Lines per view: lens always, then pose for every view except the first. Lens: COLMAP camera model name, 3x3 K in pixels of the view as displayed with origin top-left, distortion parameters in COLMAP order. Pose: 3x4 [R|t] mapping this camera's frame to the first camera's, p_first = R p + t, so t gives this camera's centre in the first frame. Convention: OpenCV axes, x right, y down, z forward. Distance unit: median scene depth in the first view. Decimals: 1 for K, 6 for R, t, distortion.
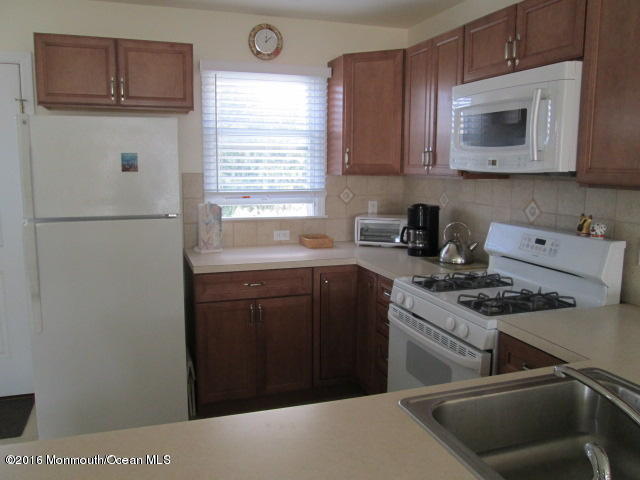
lens RADIAL K [[528.8, 0, 320.0], [0, 528.8, 240.0], [0, 0, 1]] dist [-0.033027, 0.004128]
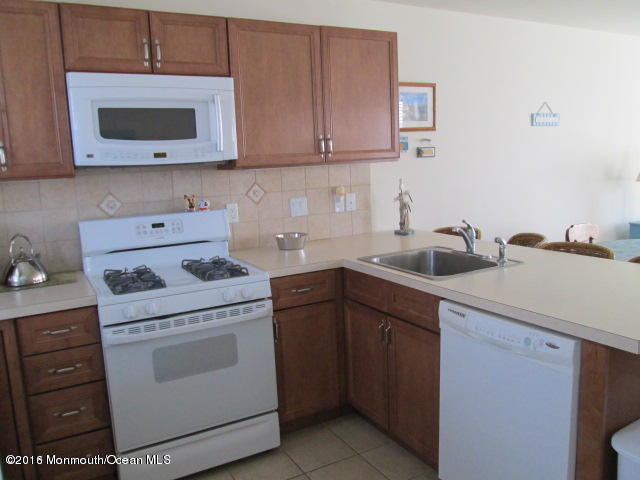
lens RADIAL K [[528.8, 0, 320.0], [0, 528.8, 240.0], [0, 0, 1]] dist [-0.033027, 0.004128]
pose [[-0.183957, -0.149321, 0.971526, -0.783205], [0.181282, 0.966285, 0.182841, -0.115009], [-0.966073, 0.209755, -0.150685, 0.863959]]
